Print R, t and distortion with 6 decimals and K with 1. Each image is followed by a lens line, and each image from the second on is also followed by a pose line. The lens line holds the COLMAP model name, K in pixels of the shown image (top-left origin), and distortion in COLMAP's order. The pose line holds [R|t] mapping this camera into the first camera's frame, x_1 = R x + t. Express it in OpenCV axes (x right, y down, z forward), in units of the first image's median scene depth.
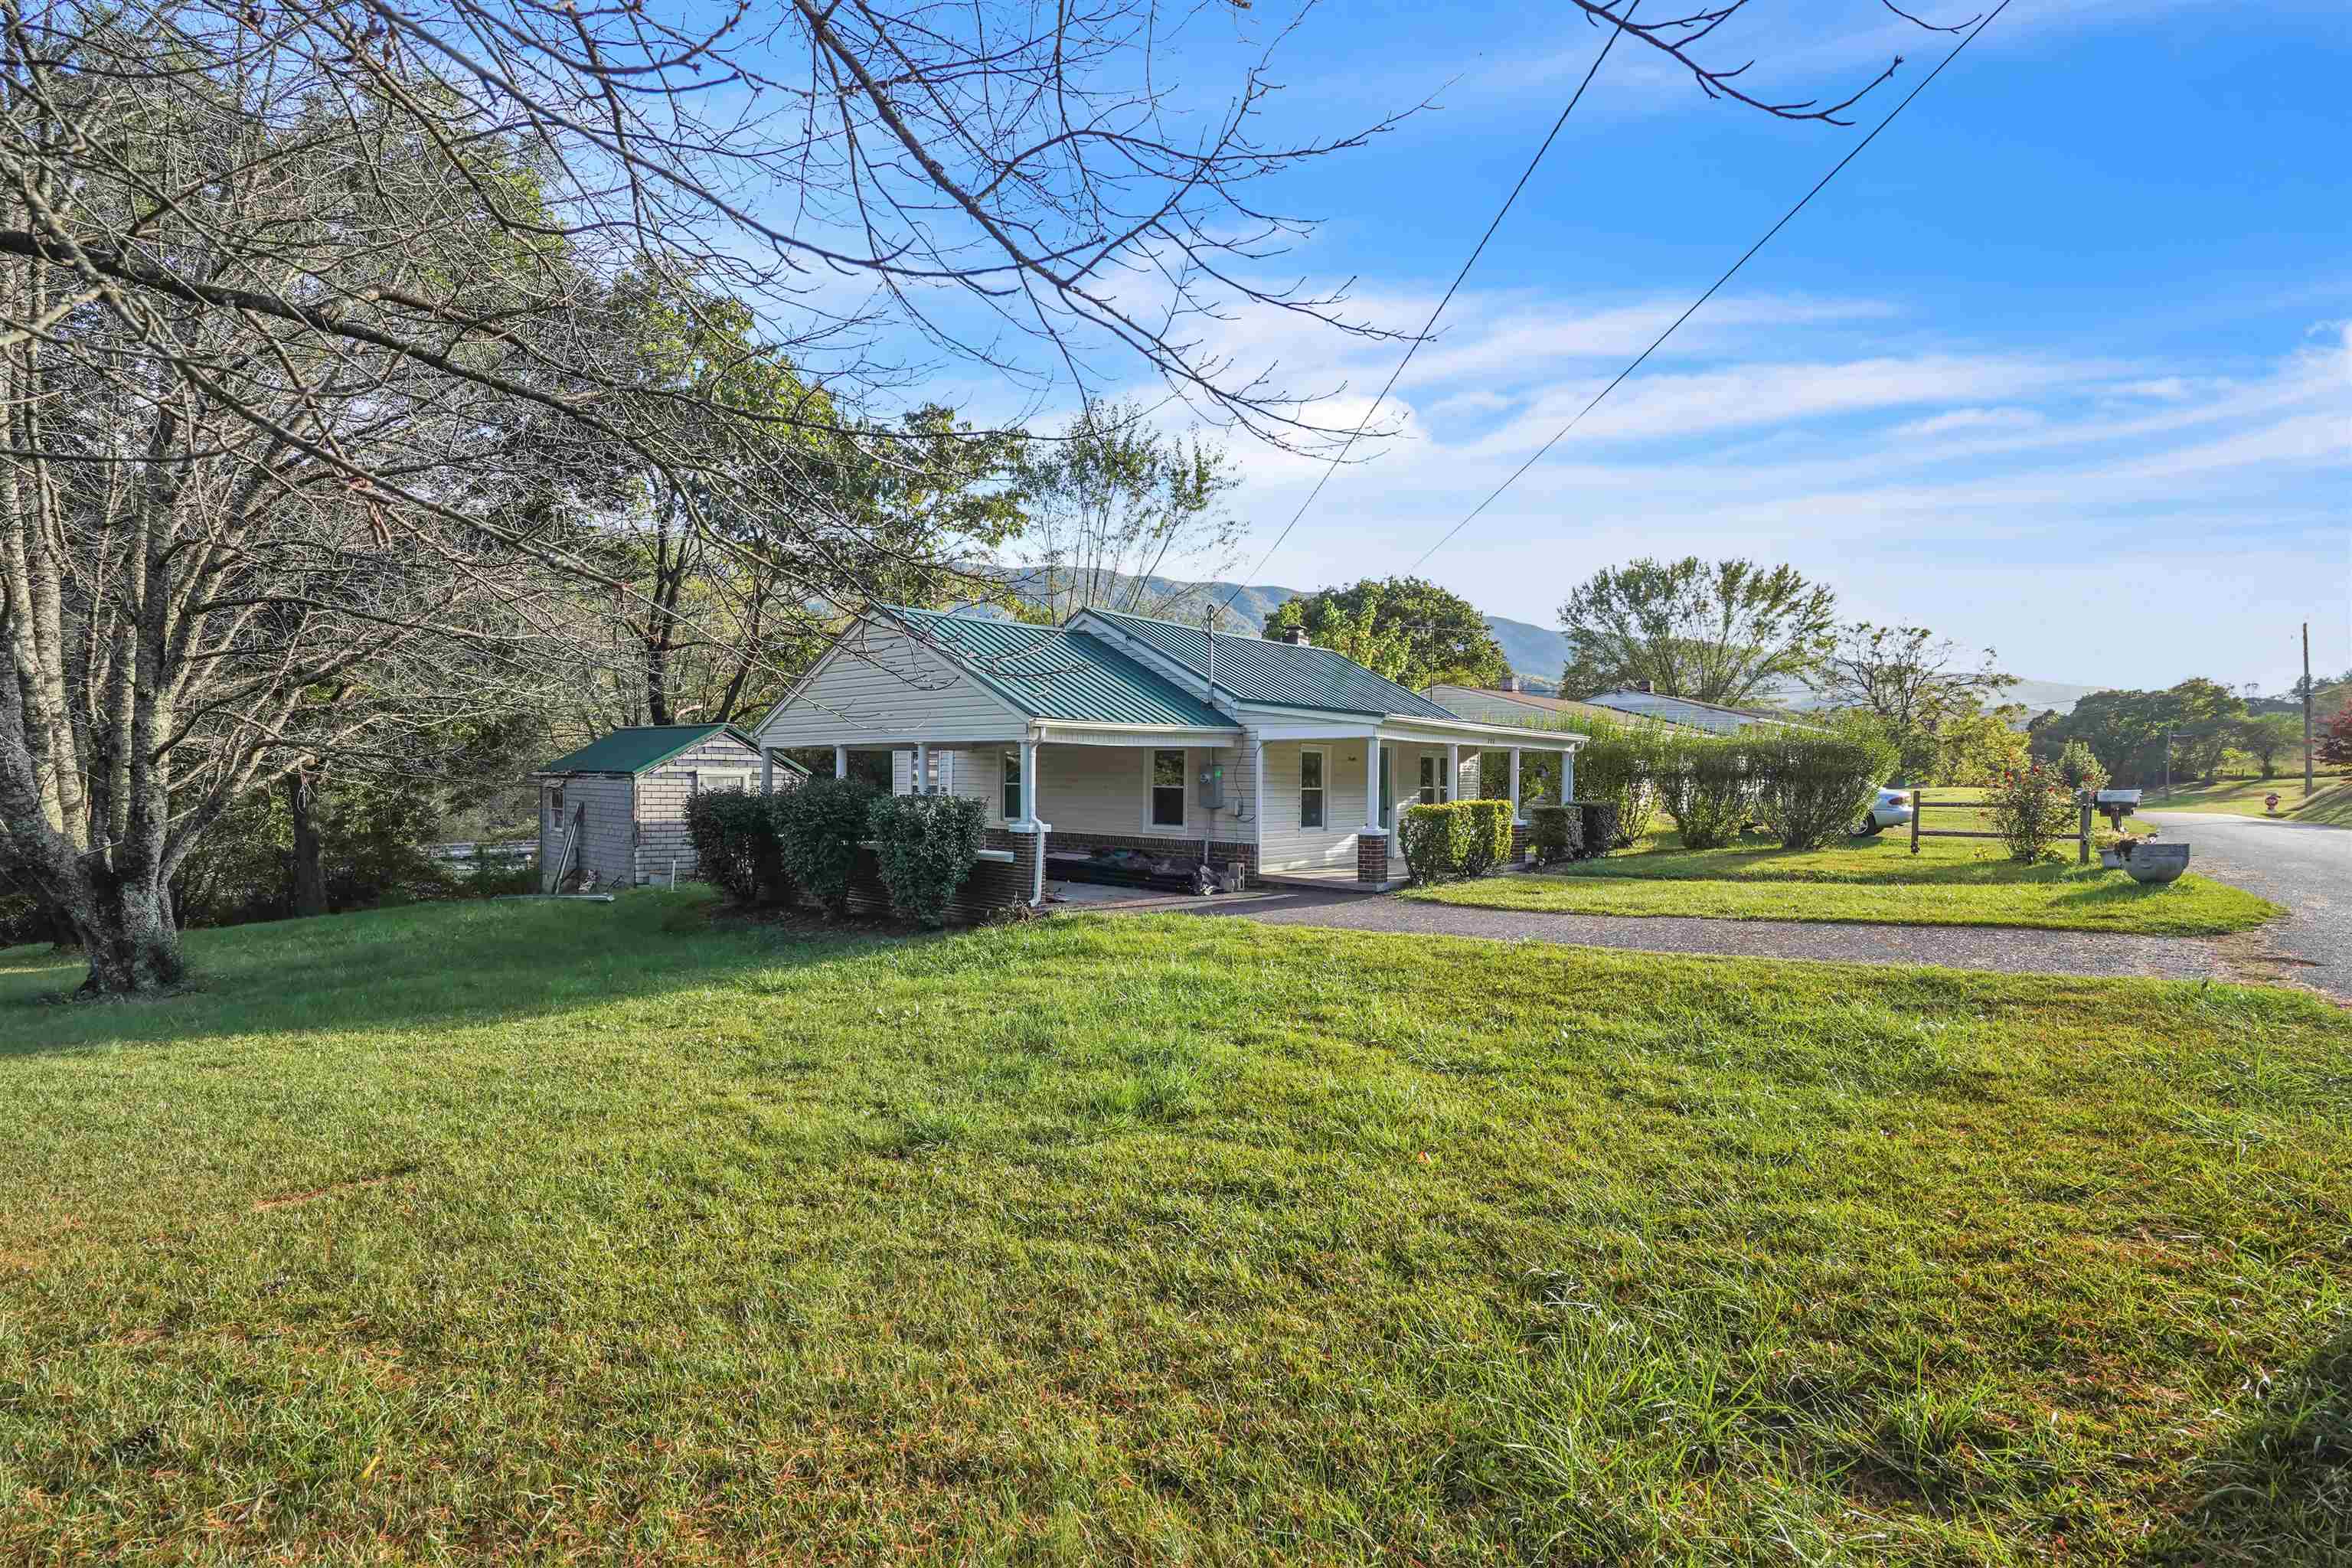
lens RADIAL K [[1105.2, 0, 1162.5], [0, 1105.2, 770.2], [0, 0, 1]] dist [0.000320, 0.000972]
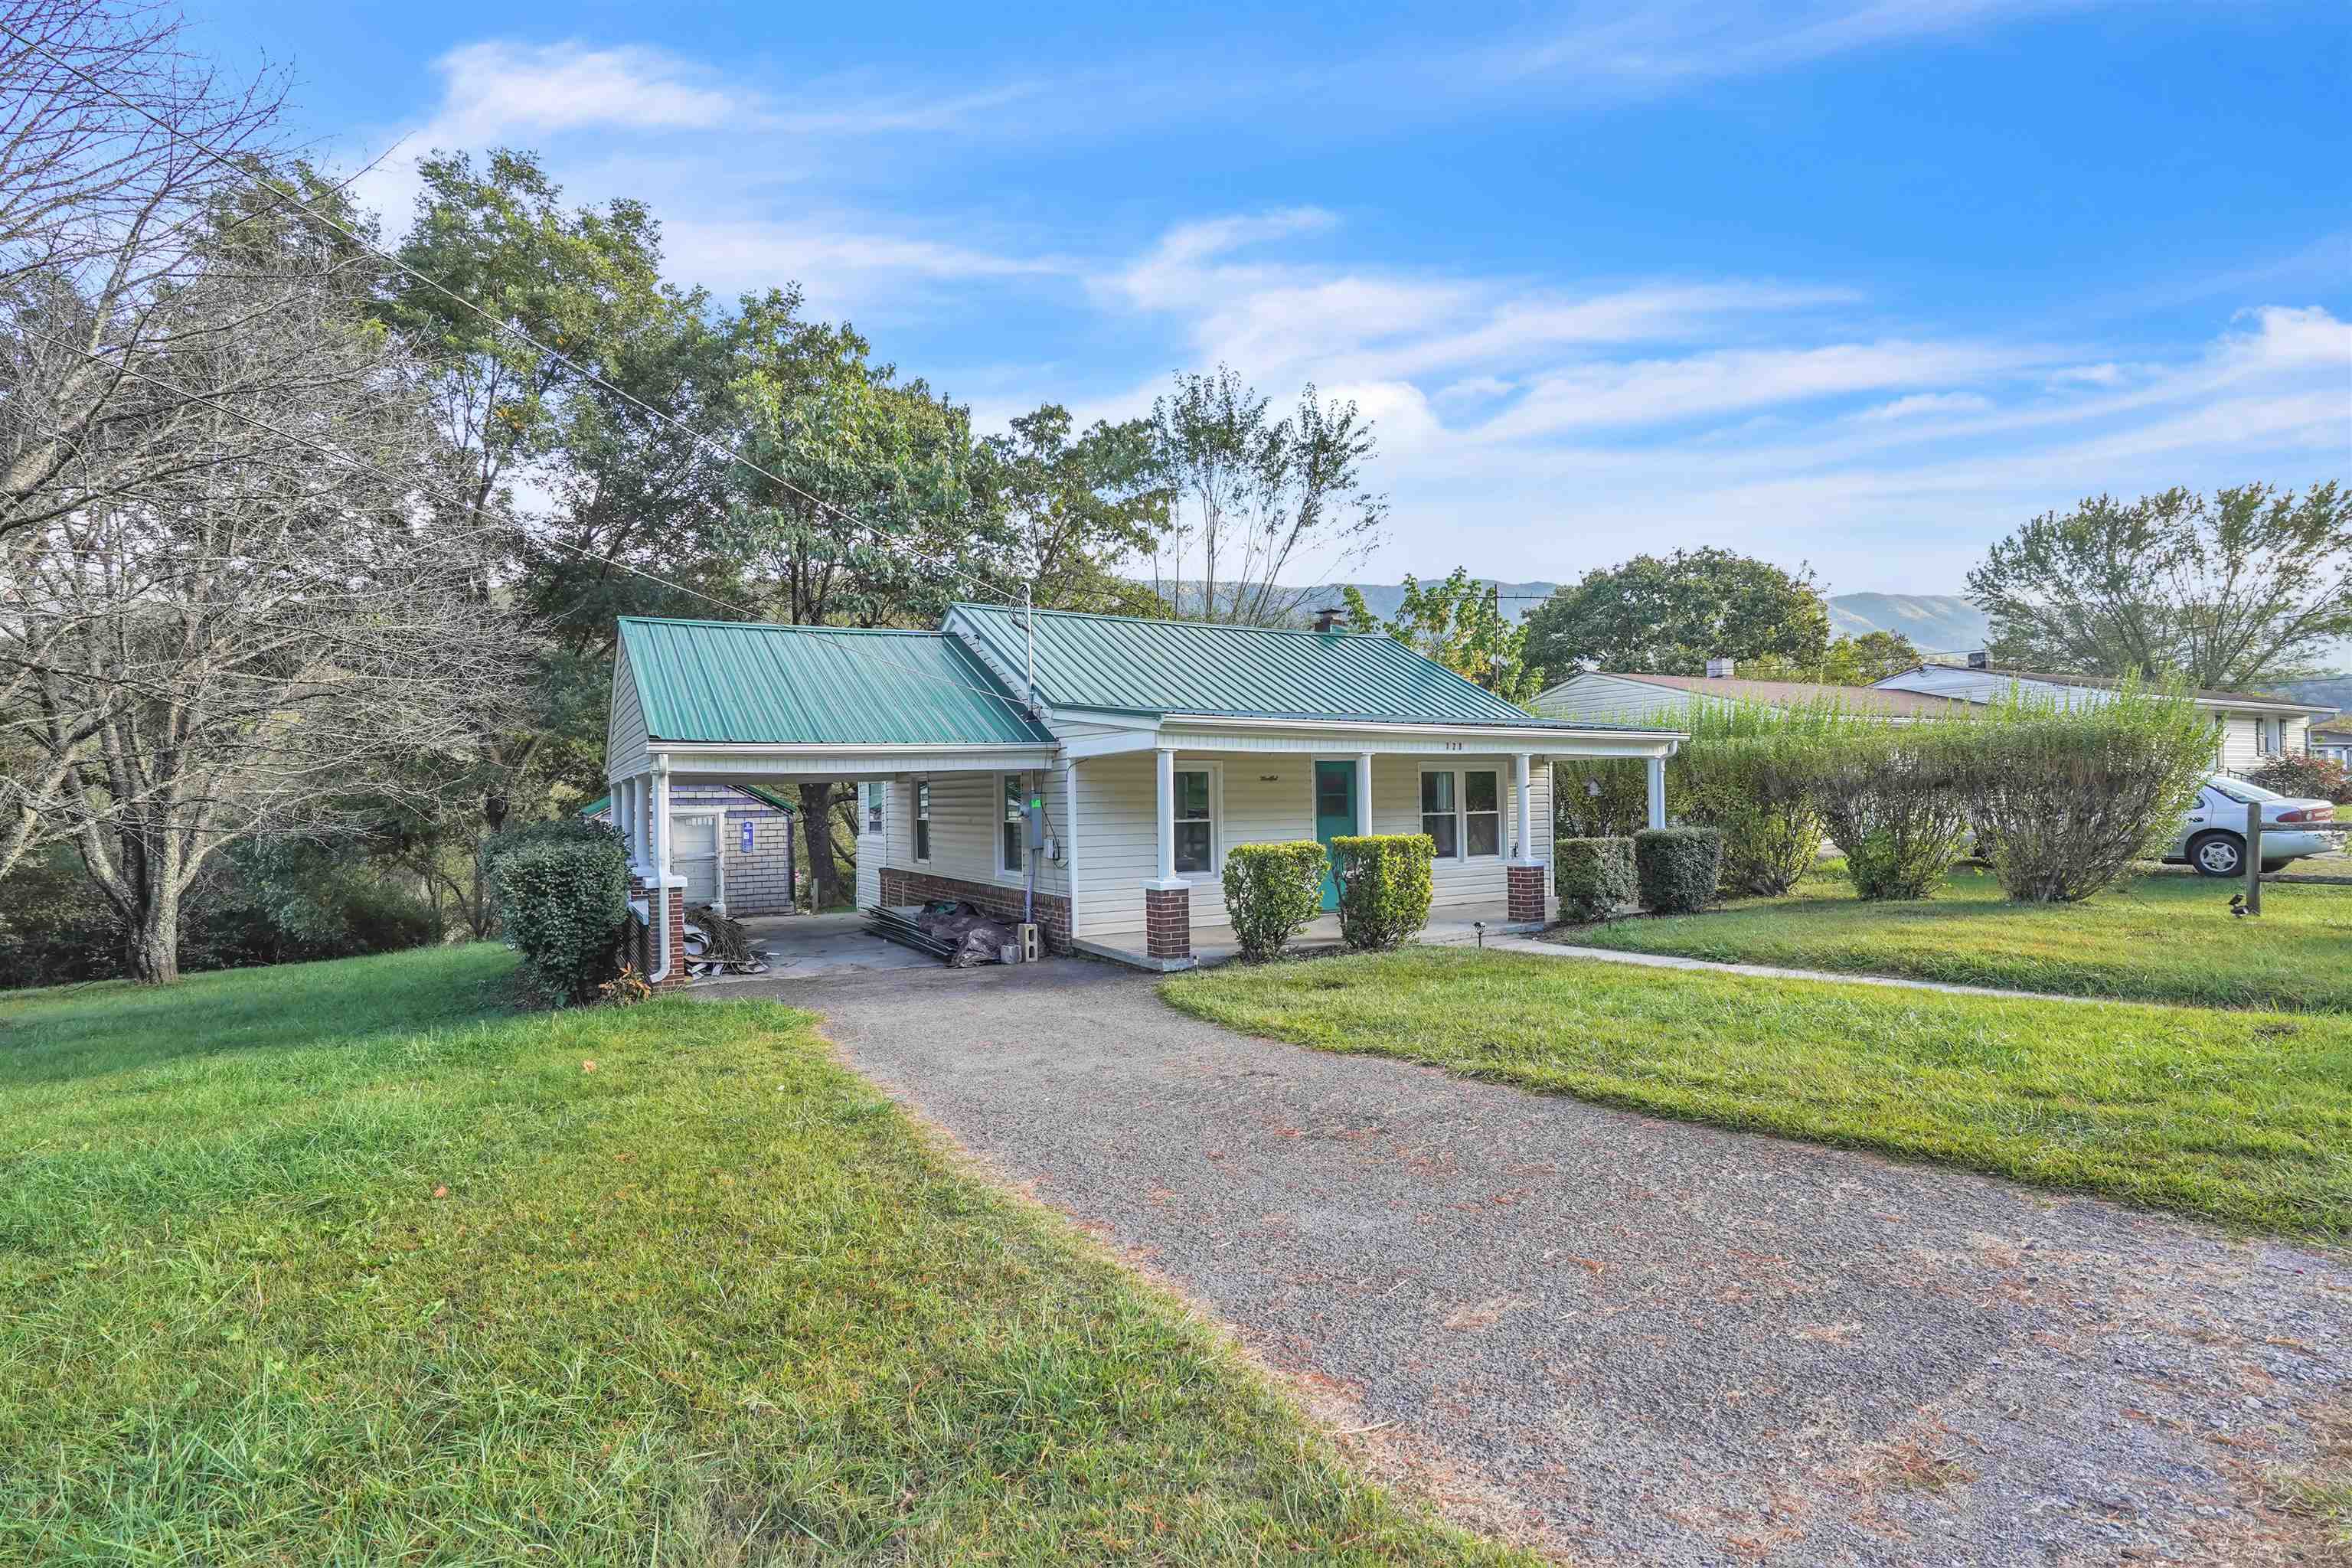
lens RADIAL K [[1105.2, 0, 1181.4], [0, 1105.2, 795.3], [0, 0, 1]] dist [0.000320, 0.000972]
pose [[0.944567, -0.023612, -0.327470, 0.201120], [0.024523, 0.999698, -0.001347, 0.000476], [0.327403, -0.006758, 0.944861, 0.160599]]
